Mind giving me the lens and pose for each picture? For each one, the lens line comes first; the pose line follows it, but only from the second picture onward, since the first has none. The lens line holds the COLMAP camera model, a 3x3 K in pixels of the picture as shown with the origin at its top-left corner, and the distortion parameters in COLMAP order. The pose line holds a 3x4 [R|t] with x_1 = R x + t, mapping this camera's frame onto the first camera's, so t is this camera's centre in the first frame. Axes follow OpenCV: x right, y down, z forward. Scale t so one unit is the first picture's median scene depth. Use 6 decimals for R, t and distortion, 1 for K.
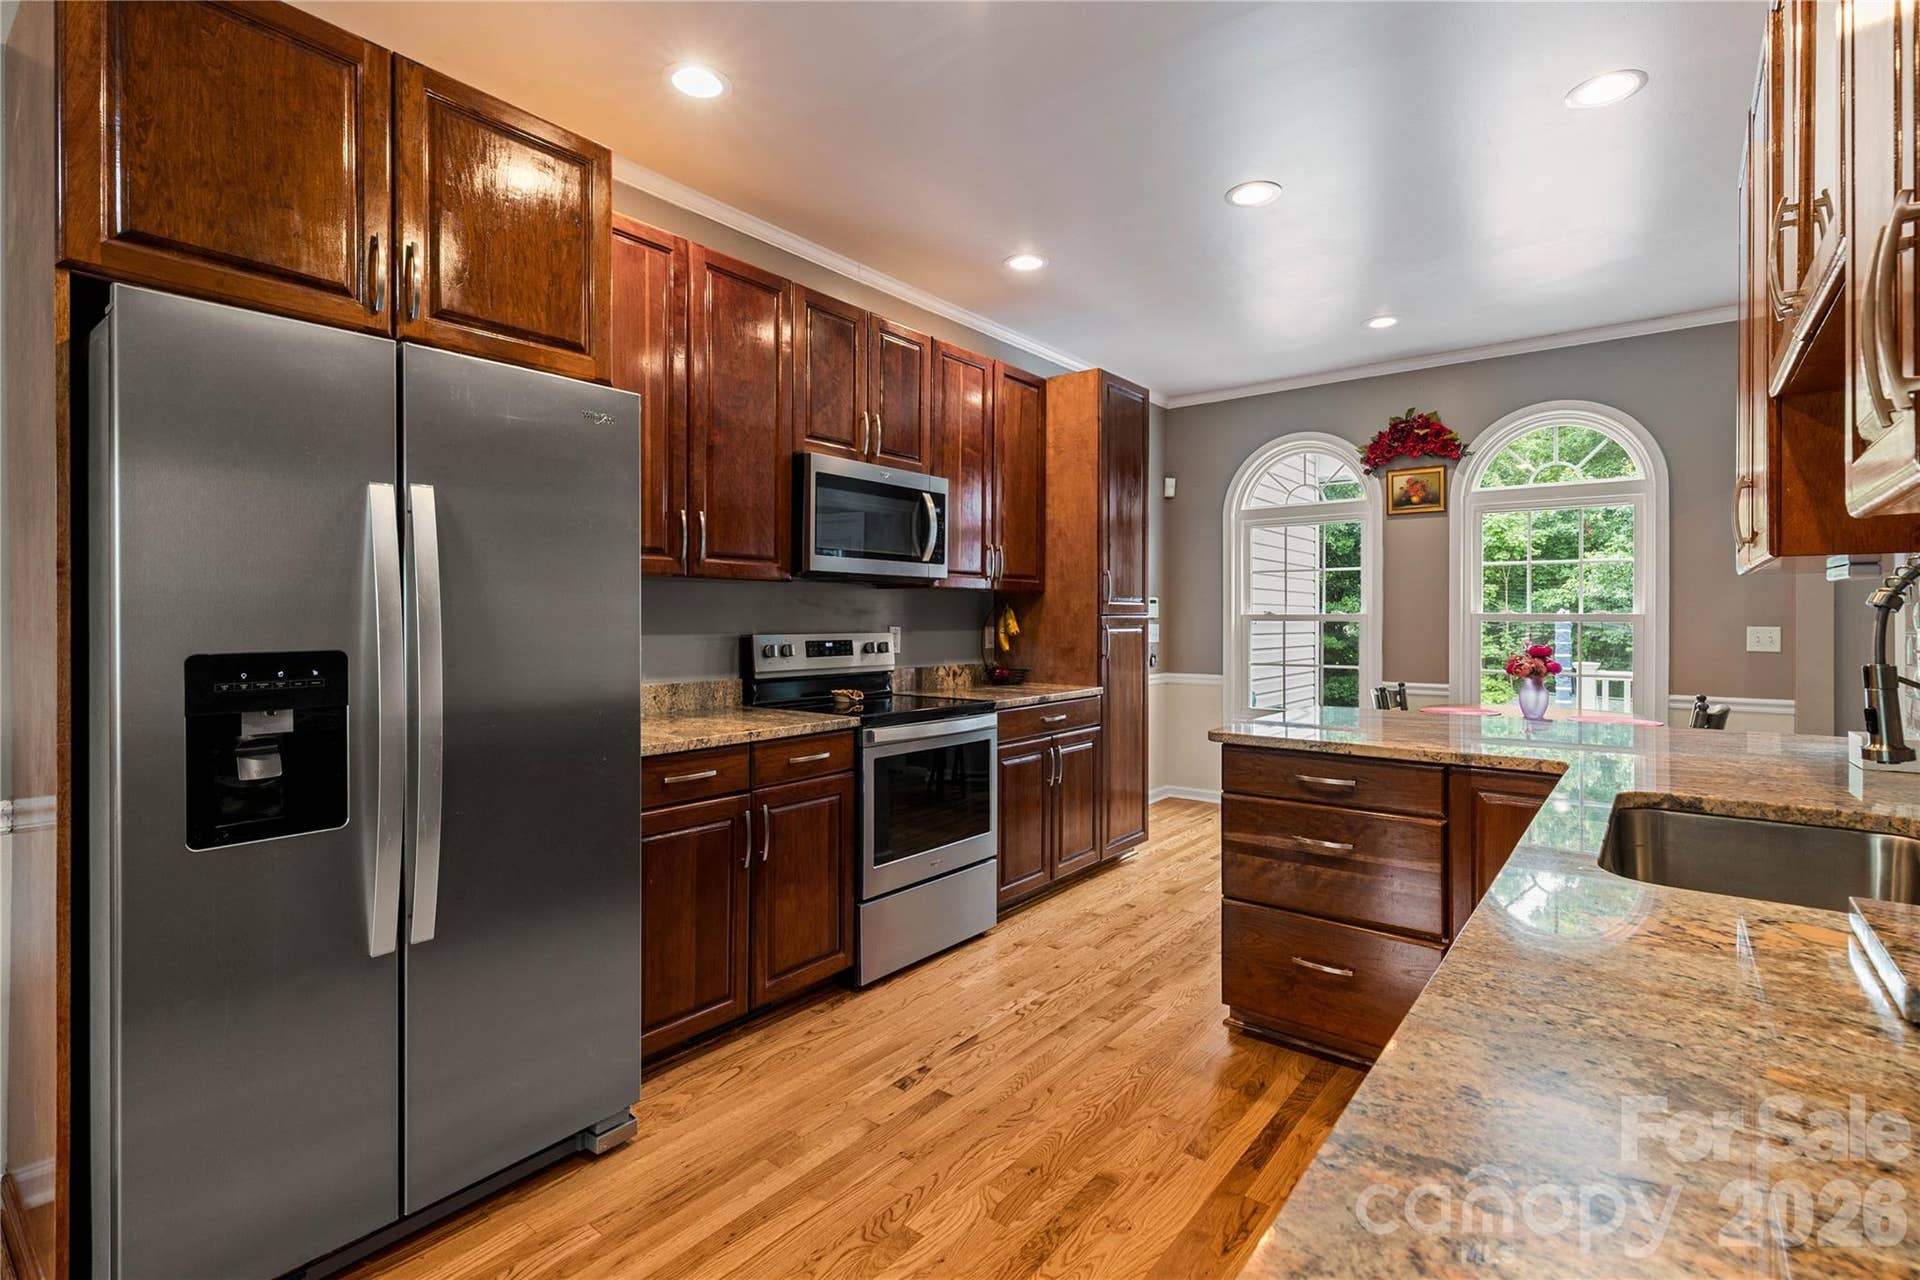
lens RADIAL K [[898.4, 0, 963.7], [0, 898.4, 626.9], [0, 0, 1]] dist [0.006237, 0.001126]
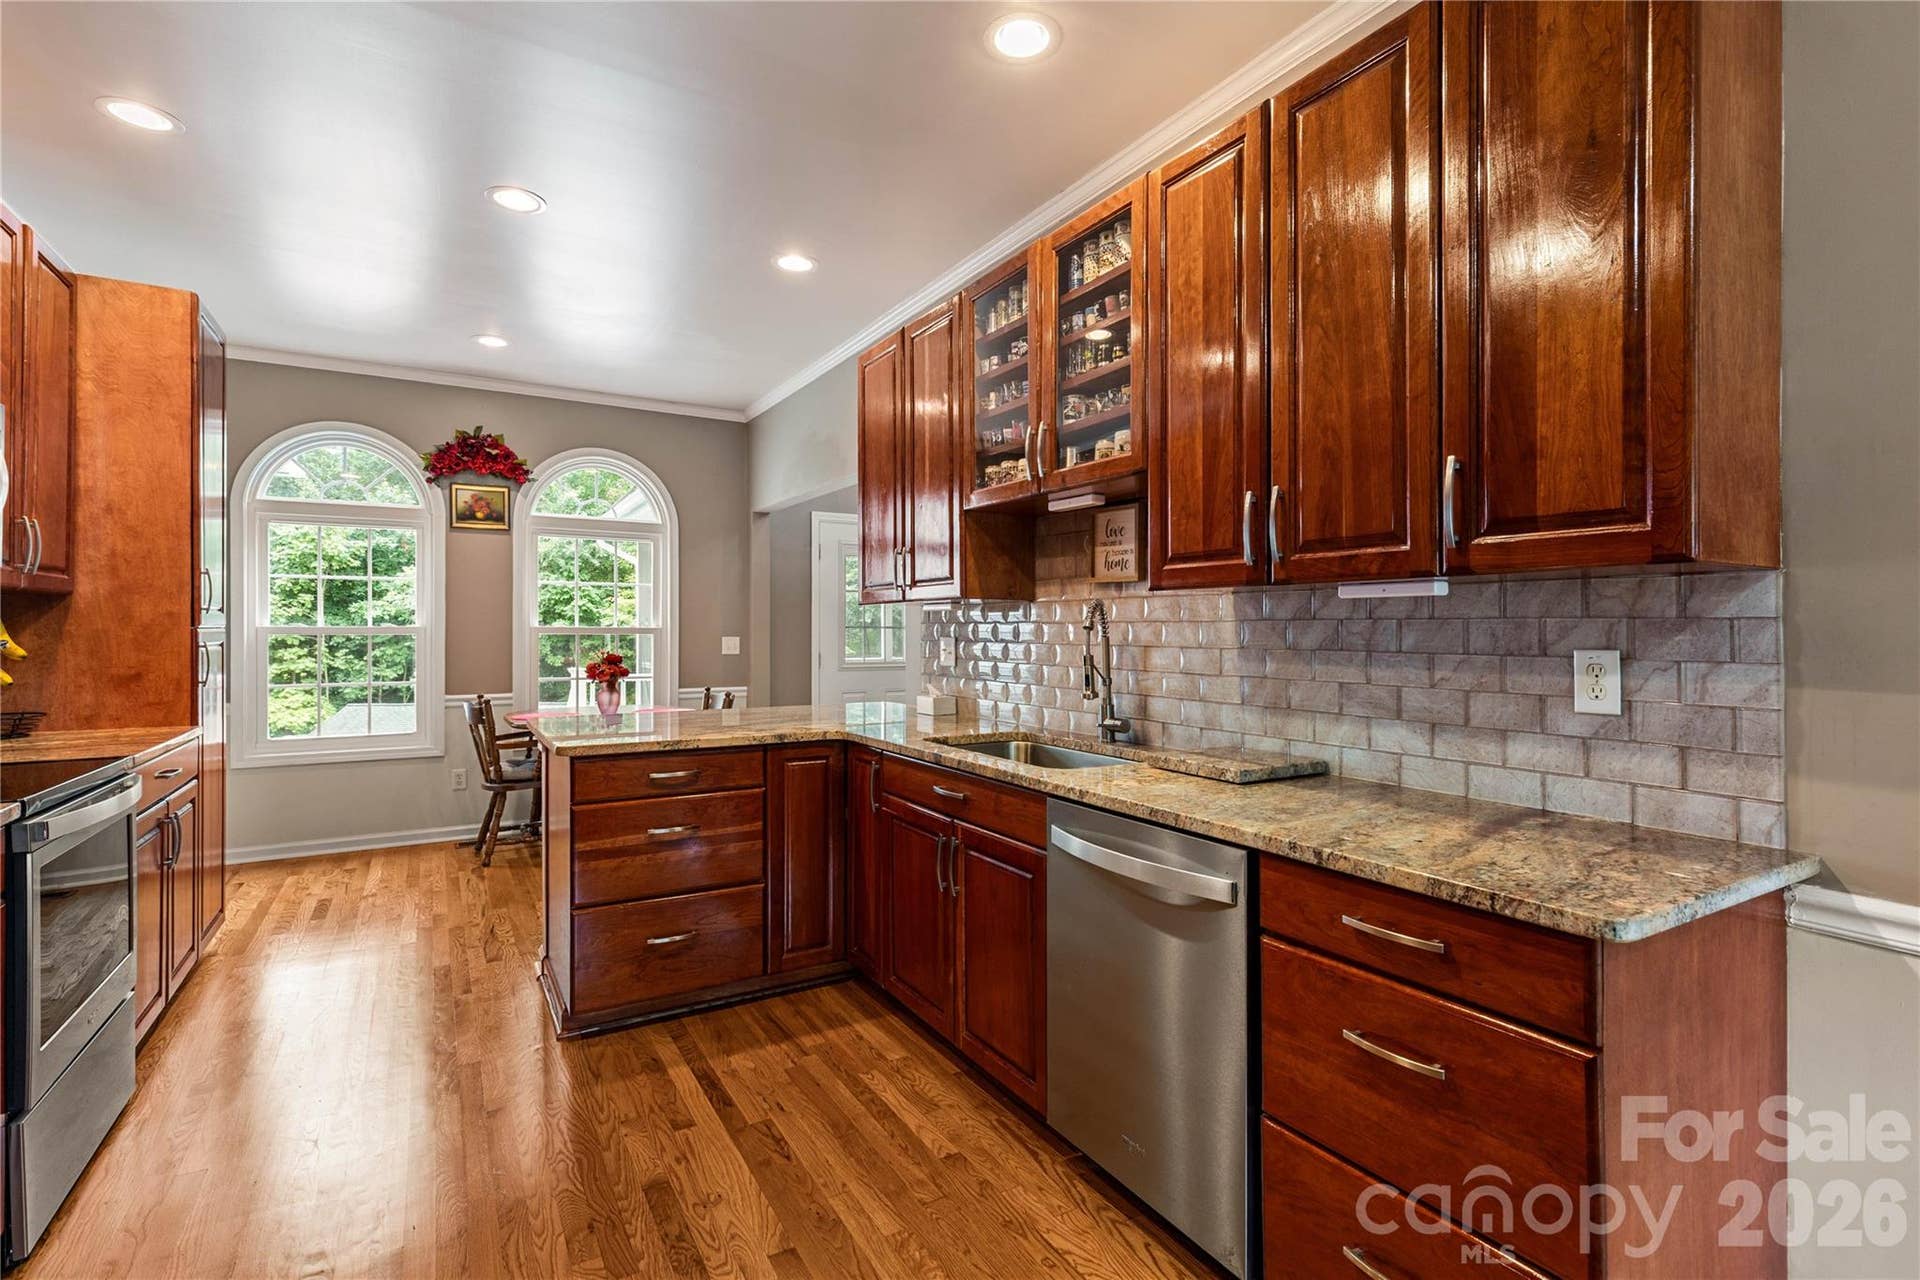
lens RADIAL K [[898.4, 0, 966.1], [0, 898.4, 637.4], [0, 0, 1]] dist [0.006237, 0.001126]
pose [[0.348477, -0.008211, 0.937281, -0.308940], [0.008988, 0.999945, 0.005418, -0.003640], [-0.937274, 0.006536, 0.348532, 0.144635]]
